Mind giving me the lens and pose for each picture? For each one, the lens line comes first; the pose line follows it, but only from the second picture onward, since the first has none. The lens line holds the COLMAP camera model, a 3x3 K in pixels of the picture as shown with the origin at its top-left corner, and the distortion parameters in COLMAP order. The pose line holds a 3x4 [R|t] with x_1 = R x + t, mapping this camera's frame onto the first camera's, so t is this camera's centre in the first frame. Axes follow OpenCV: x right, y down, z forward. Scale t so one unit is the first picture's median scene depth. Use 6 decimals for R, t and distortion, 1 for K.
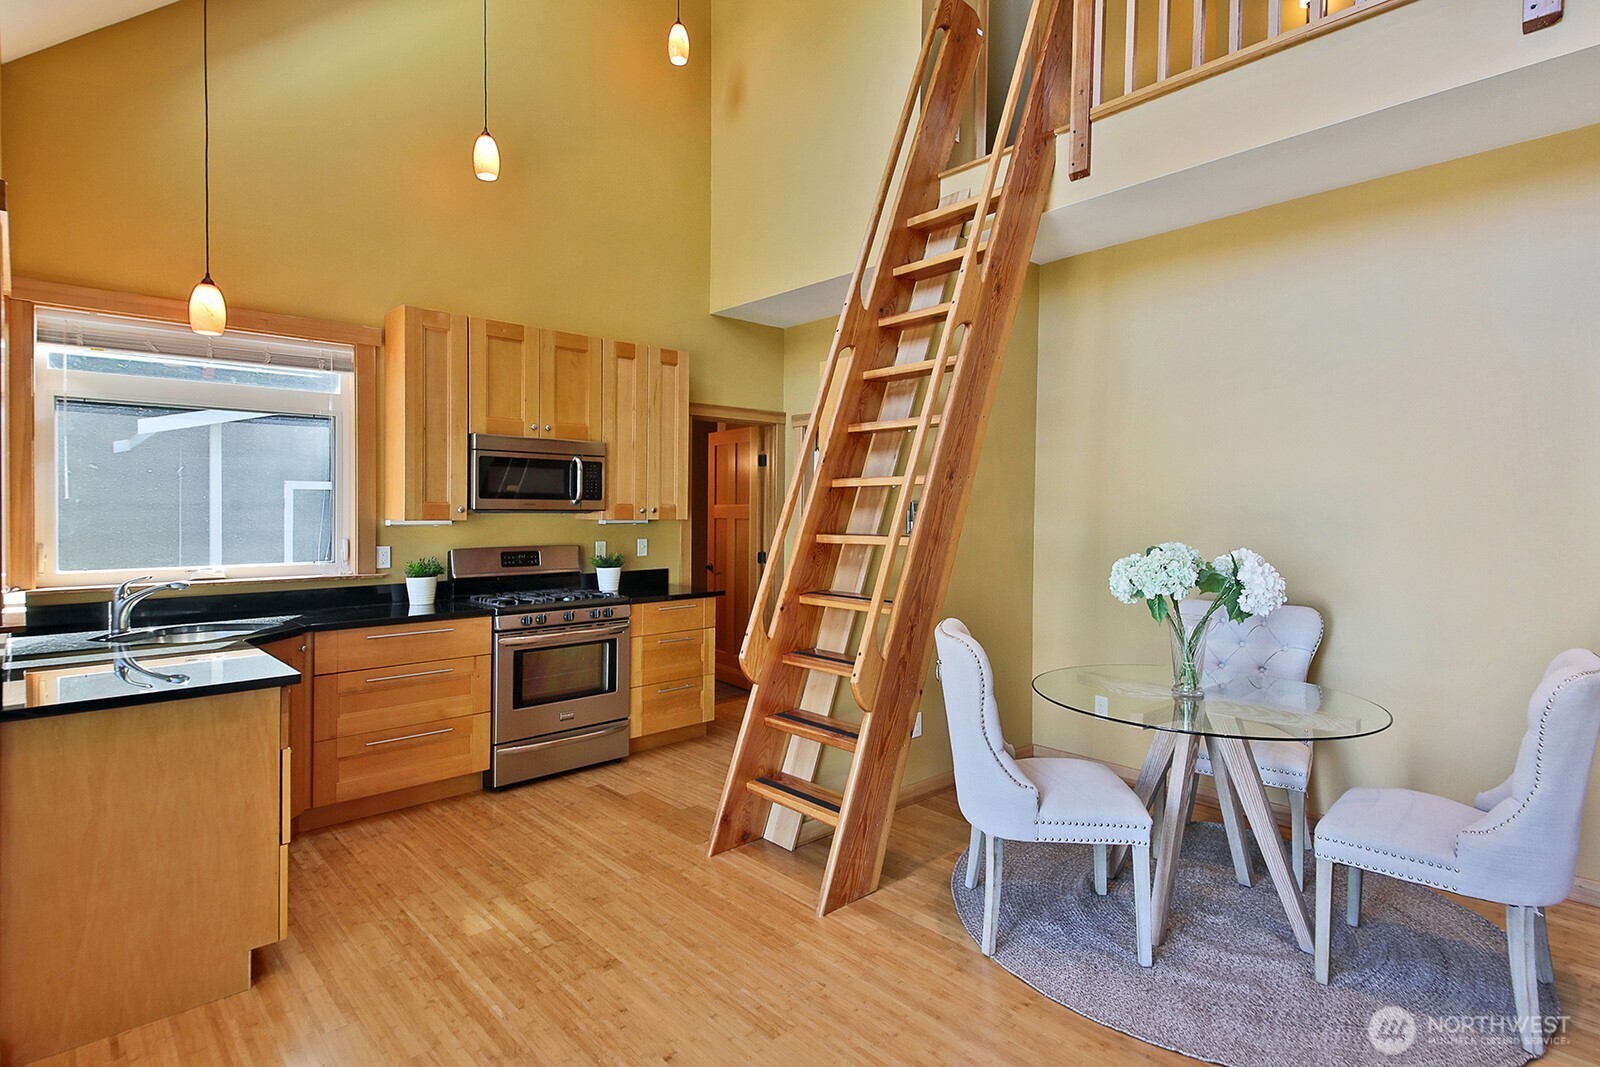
lens RADIAL K [[803.9, 0, 802.8], [0, 803.9, 524.1], [0, 0, 1]] dist [0.074972, -0.039012]
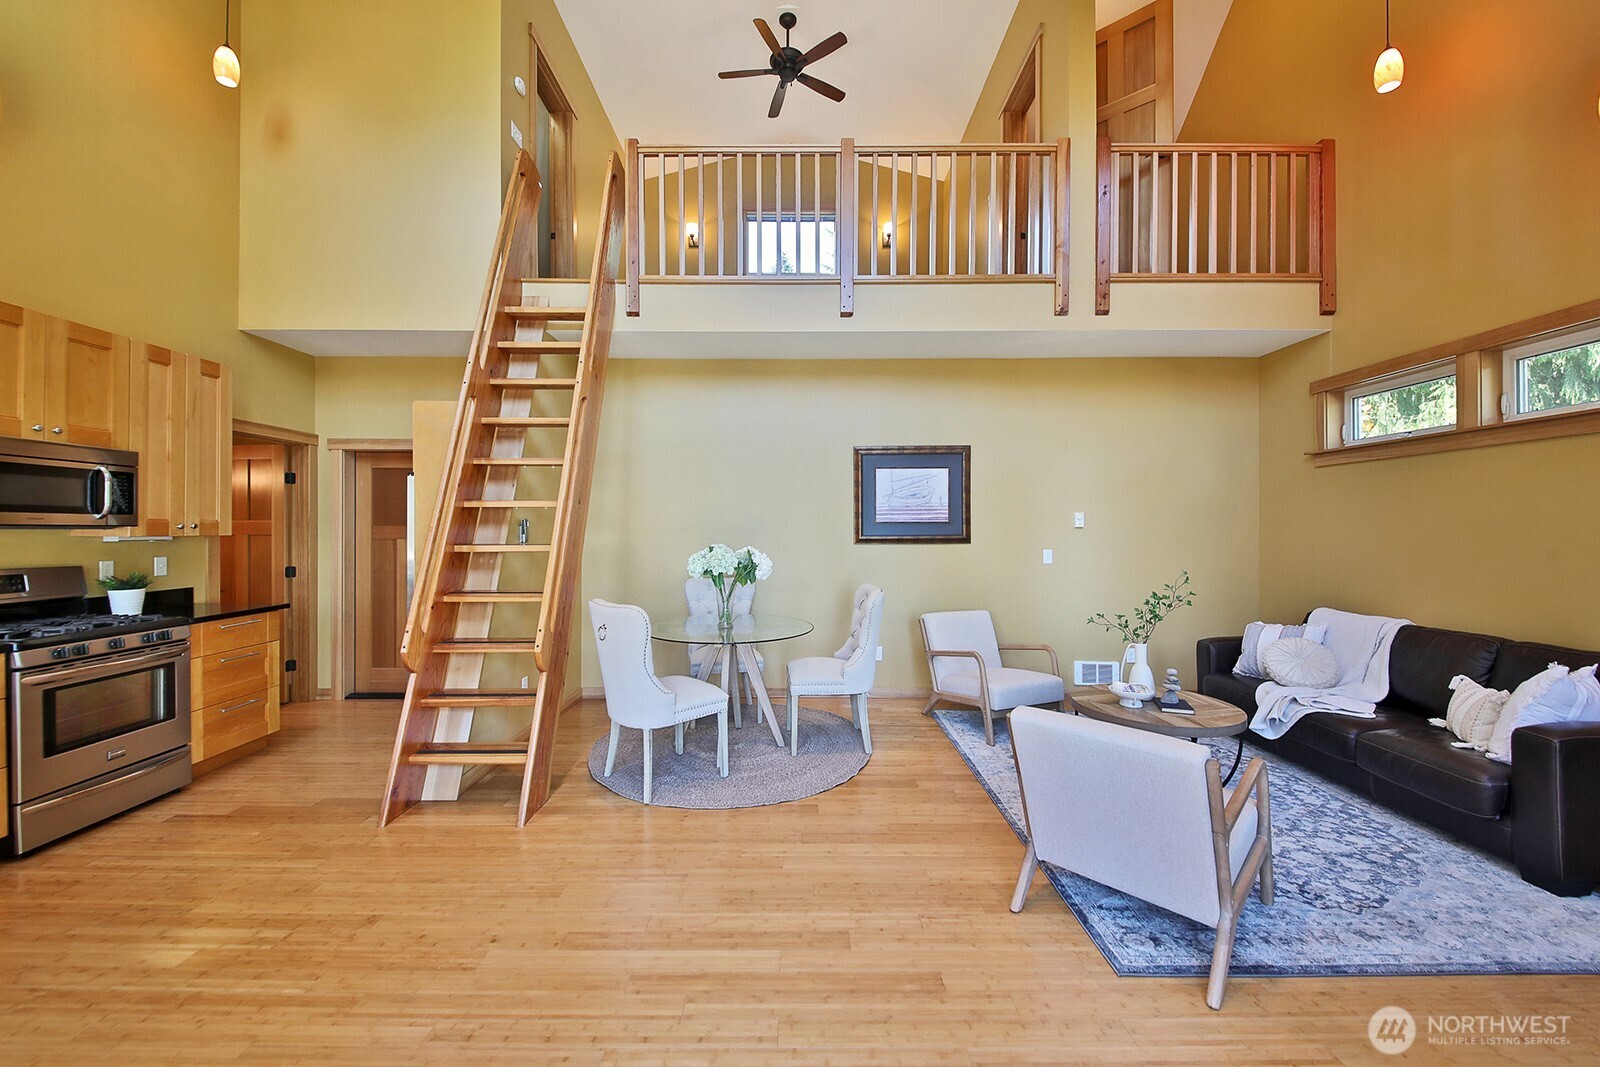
lens RADIAL K [[605.6, 0, 794.4], [0, 605.6, 531.2], [0, 0, 1]] dist [0.001889, -0.006211]
pose [[0.671831, -0.004763, 0.740689, -0.292684], [0.013074, 0.999900, -0.005429, 0.002776], [-0.740589, 0.013331, 0.671826, -0.008693]]
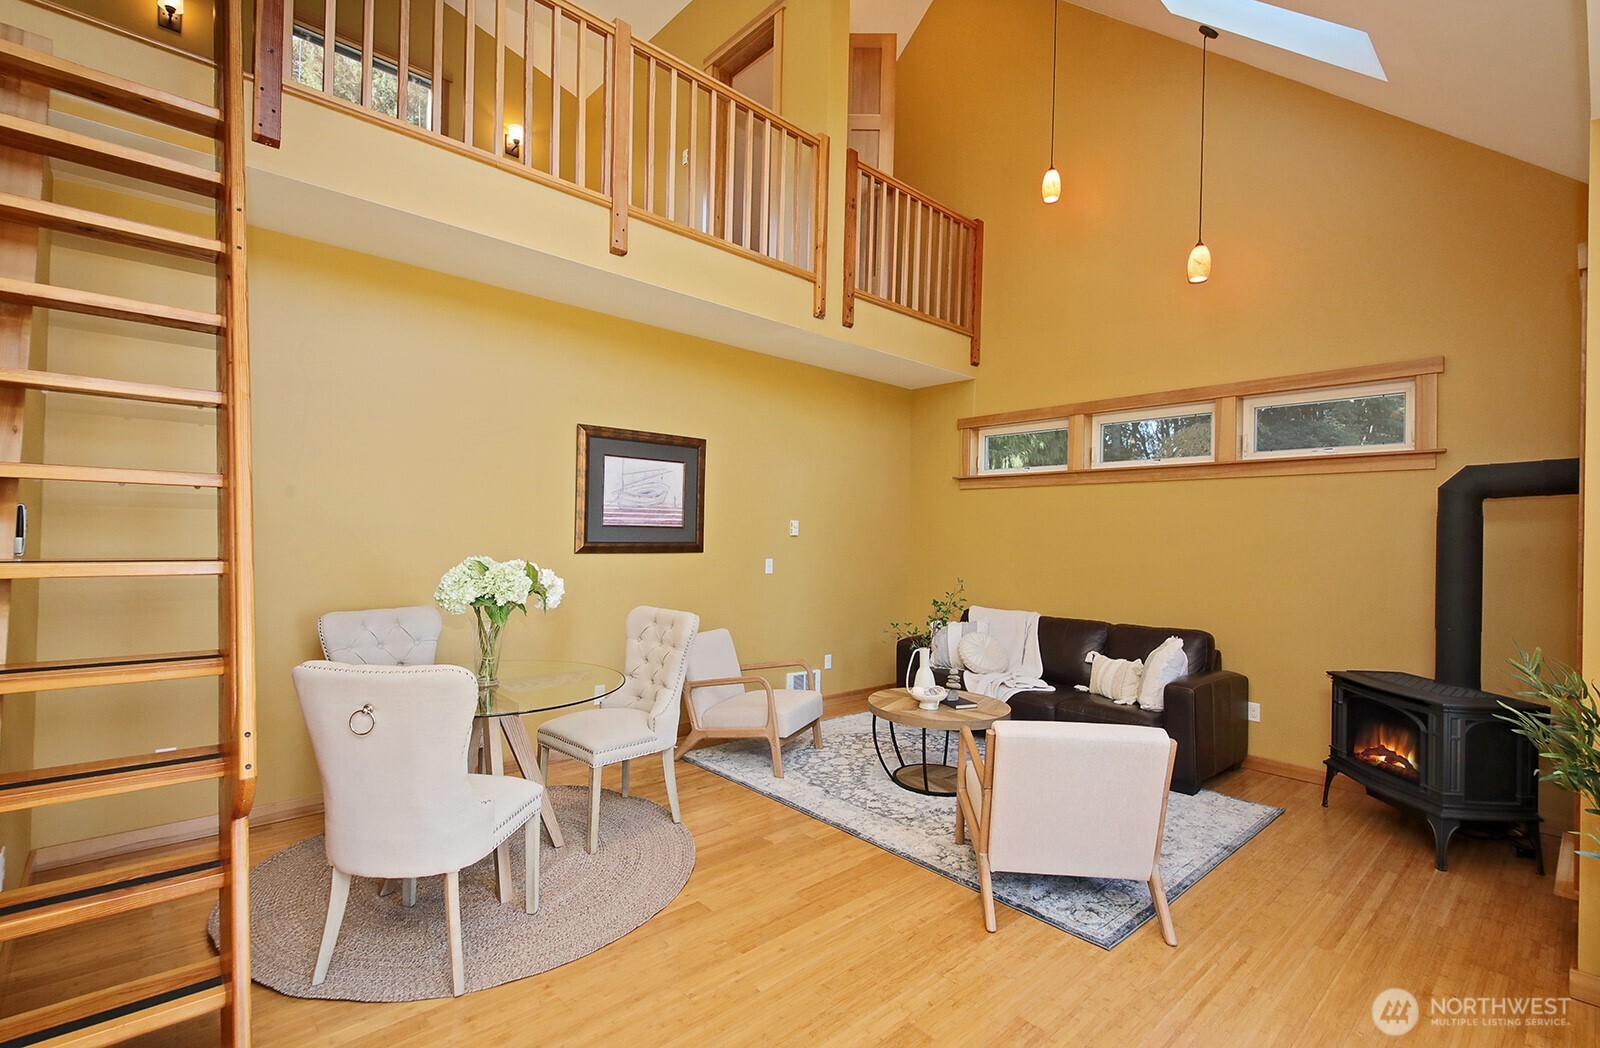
lens RADIAL K [[718.8, 0, 800.0], [0, 718.8, 524.0], [0, 0, 1]] dist [0.033836, -0.000032]
pose [[-0.011677, 0.010151, 0.999880, -0.412791], [-0.008959, 0.999907, -0.010256, -0.012696], [-0.999892, -0.009078, -0.011585, 0.397840]]
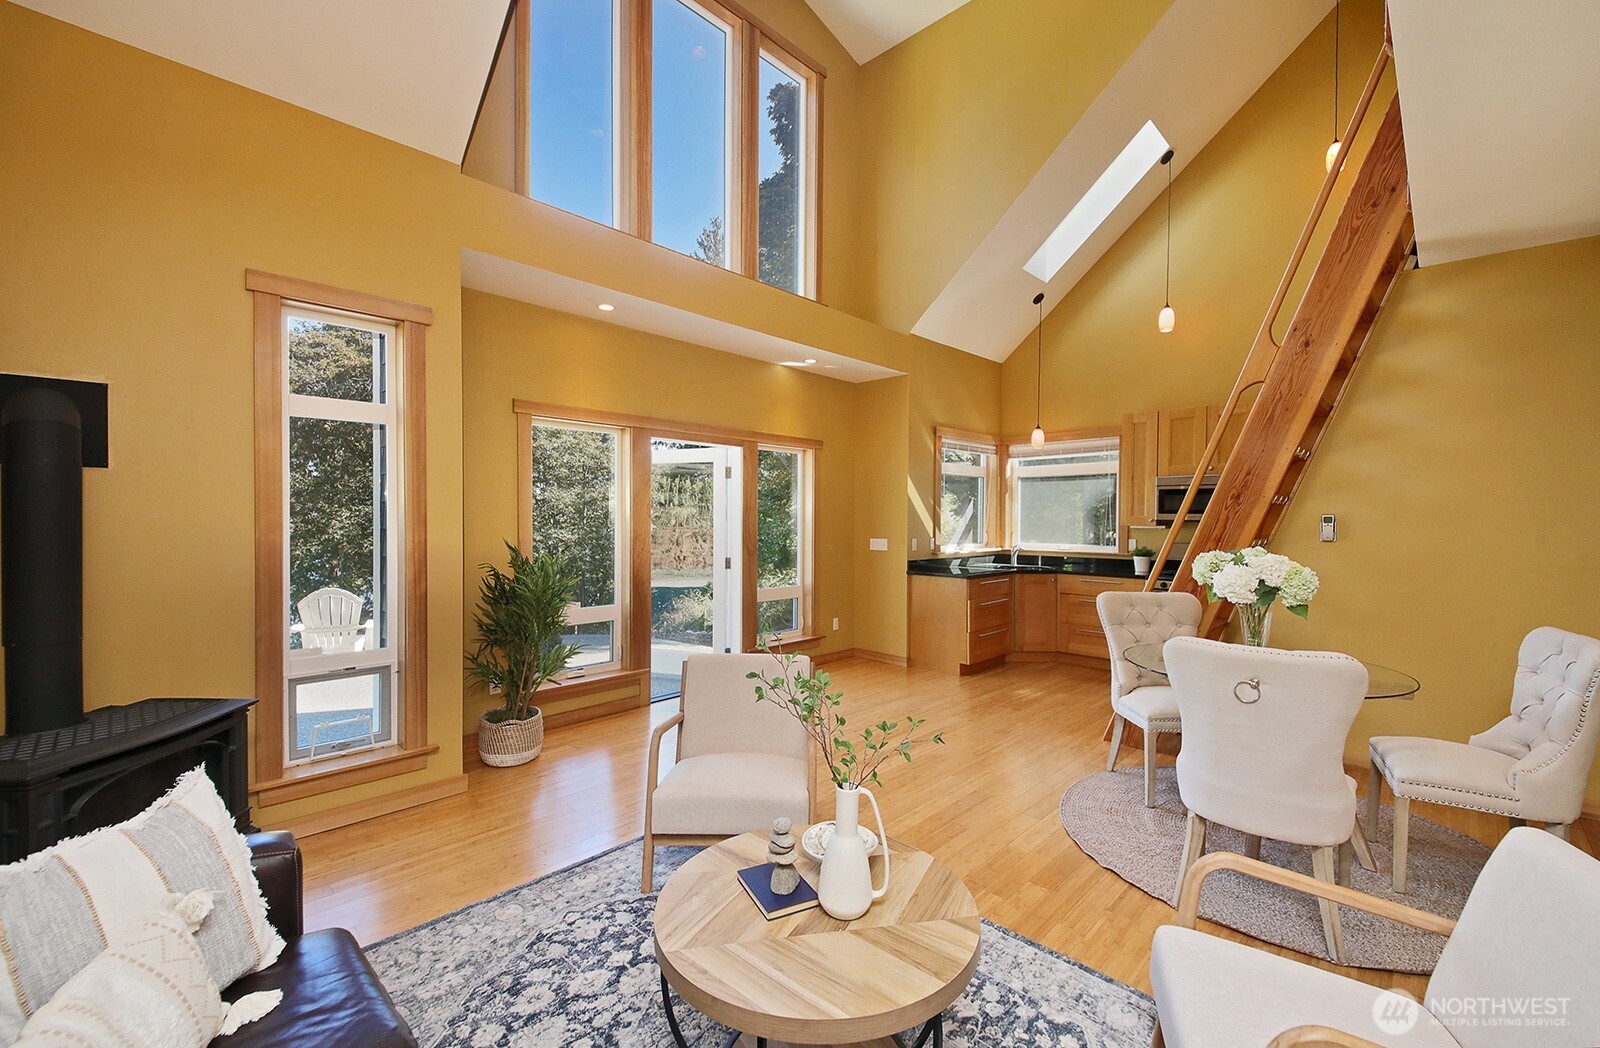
lens RADIAL K [[655.1, 0, 800.0], [0, 655.1, 524.0], [0, 0, 1]] dist [-0.001111, -0.000422]
pose [[0.069531, 0.010021, -0.997529, 1.030912], [-0.020630, 0.999750, 0.008606, -0.006249], [0.997366, 0.019981, 0.069721, 0.141340]]
